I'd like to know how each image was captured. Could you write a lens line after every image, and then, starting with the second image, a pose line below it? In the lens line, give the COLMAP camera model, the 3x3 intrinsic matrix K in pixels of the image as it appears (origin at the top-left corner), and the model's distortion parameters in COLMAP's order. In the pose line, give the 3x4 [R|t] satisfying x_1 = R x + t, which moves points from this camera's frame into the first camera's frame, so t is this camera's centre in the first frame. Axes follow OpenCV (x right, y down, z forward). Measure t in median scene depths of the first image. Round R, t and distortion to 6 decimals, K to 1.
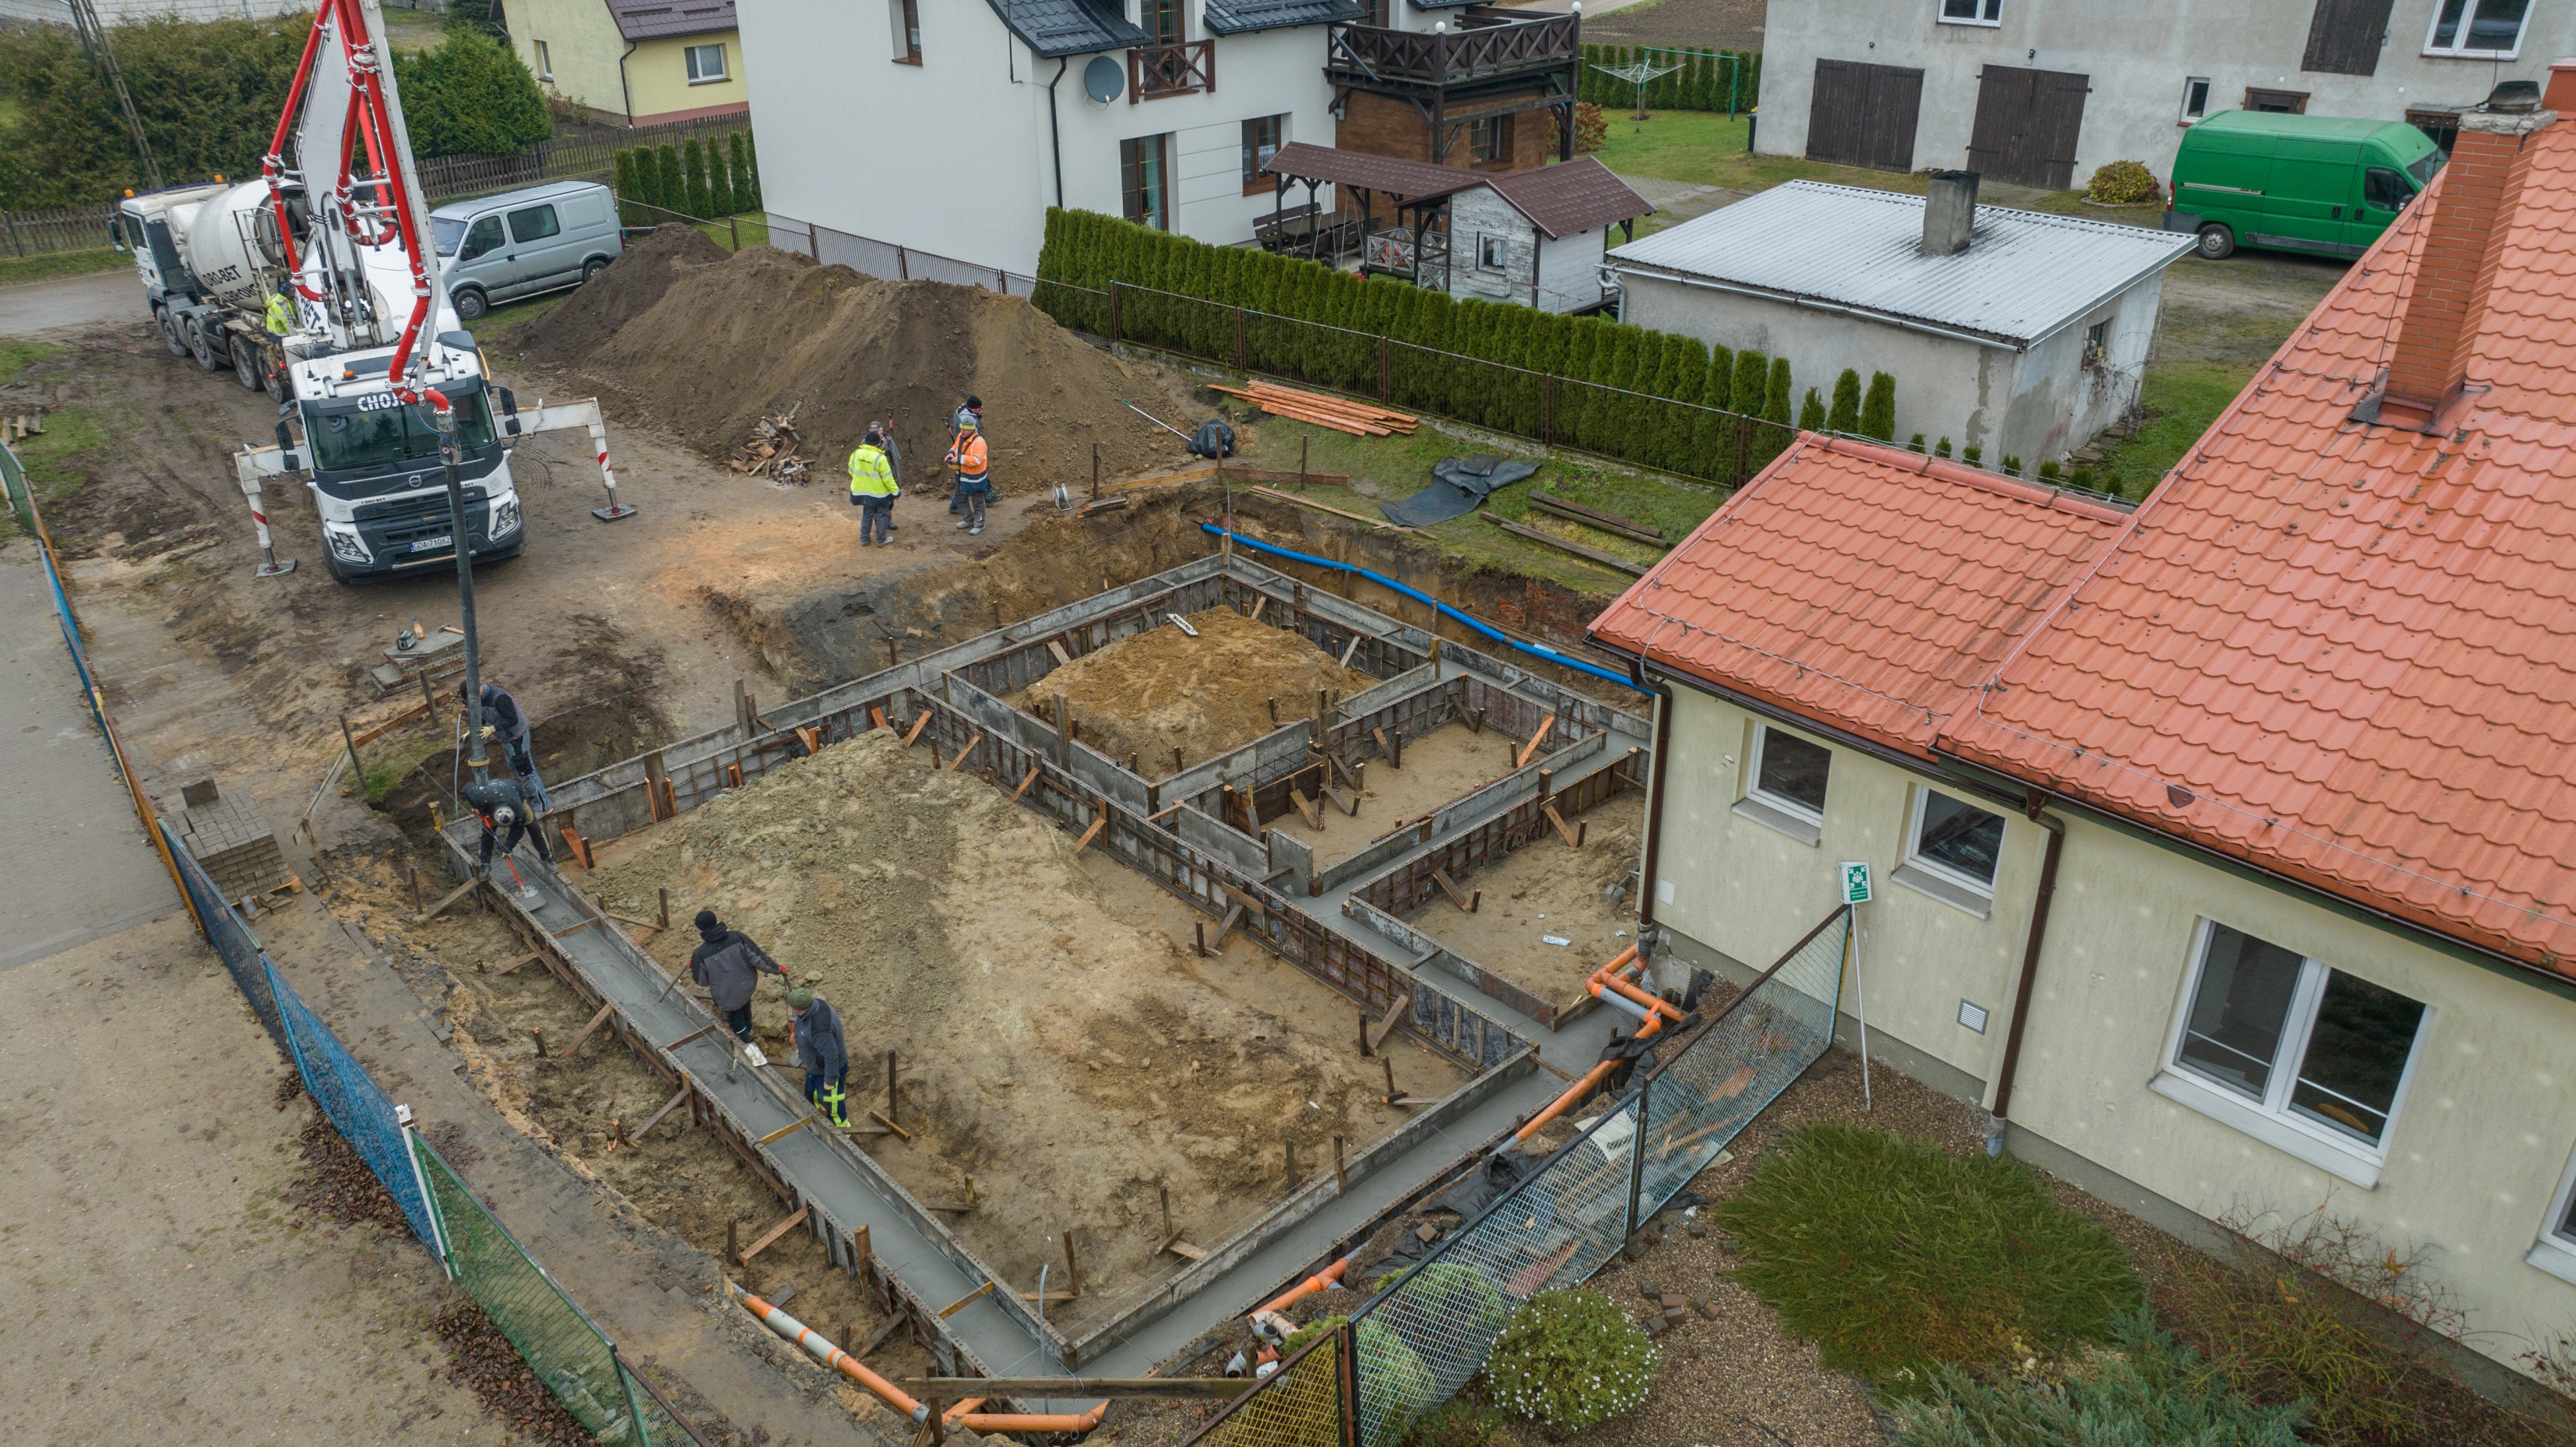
lens RADIAL K [[1820.4, 0, 1290.1], [0, 1820.4, 719.0], [0, 0, 1]] dist [0.005979, 0.004035]
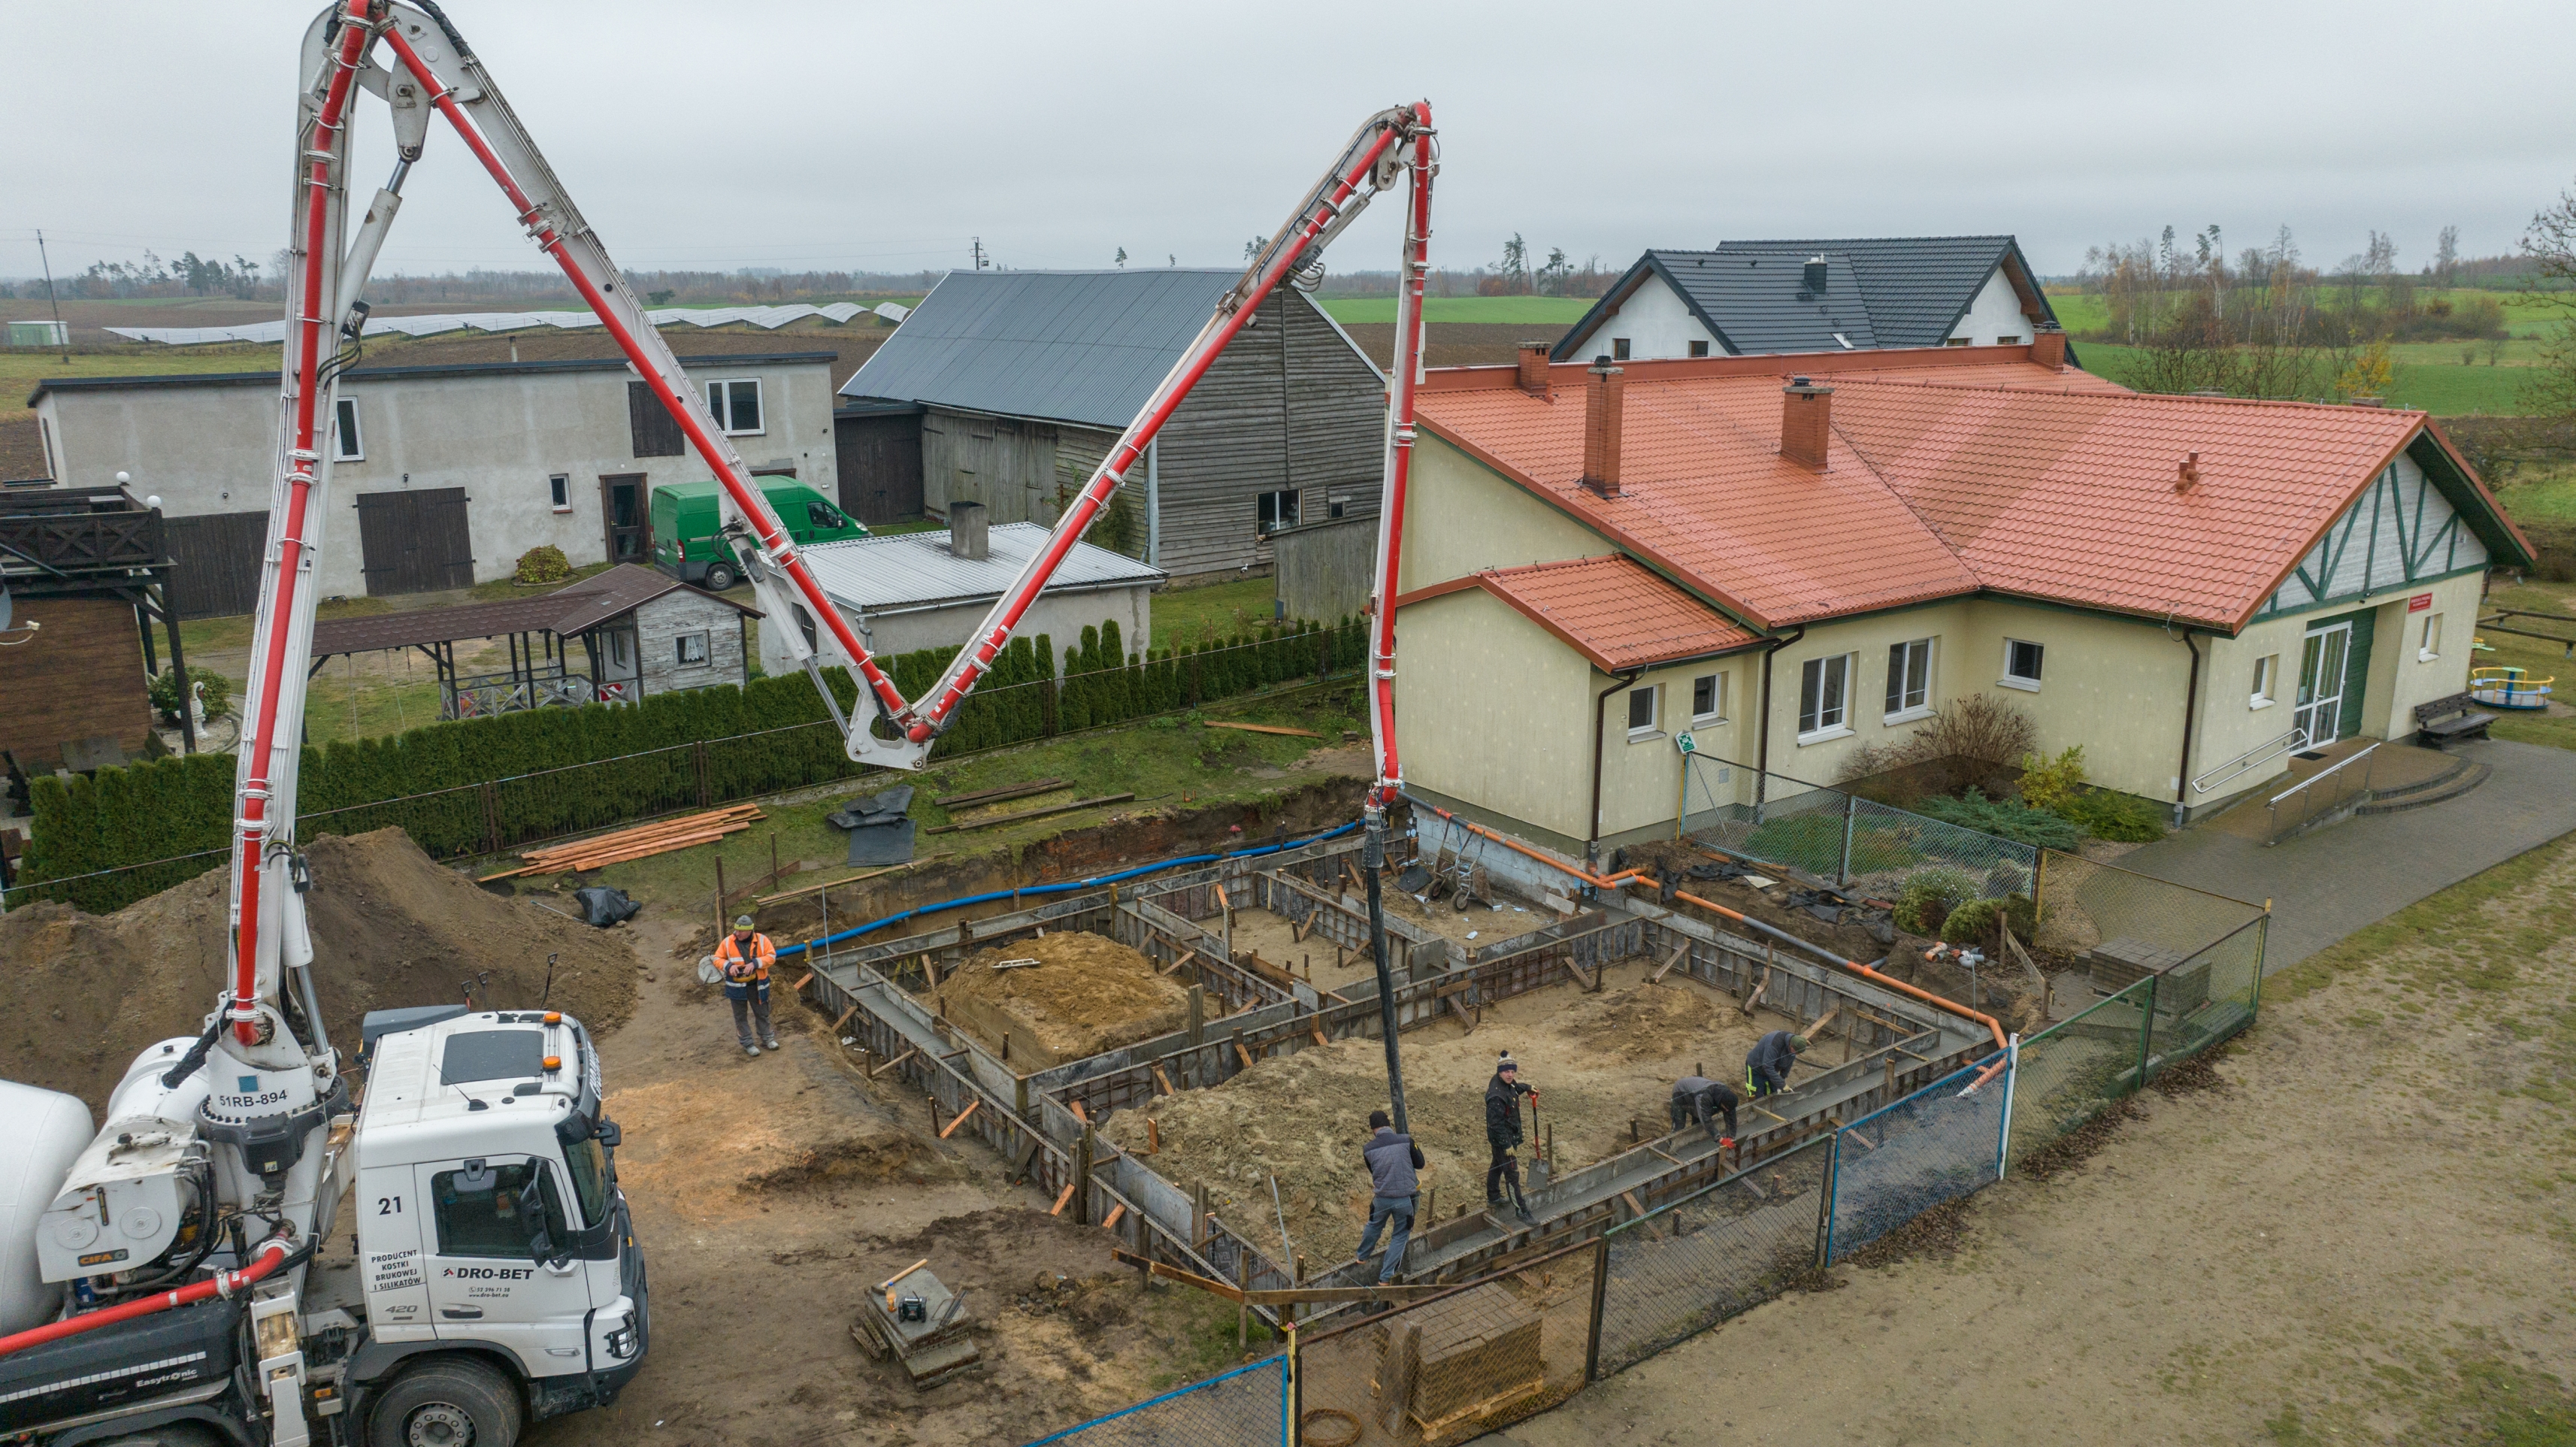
lens RADIAL K [[1820.4, 0, 1290.1], [0, 1820.4, 719.0], [0, 0, 1]] dist [0.005979, 0.004035]
pose [[0.121189, -0.230572, 0.965479, -0.861645], [0.454532, 0.877574, 0.152525, -0.224001], [-0.882447, 0.420357, 0.211155, 0.494166]]
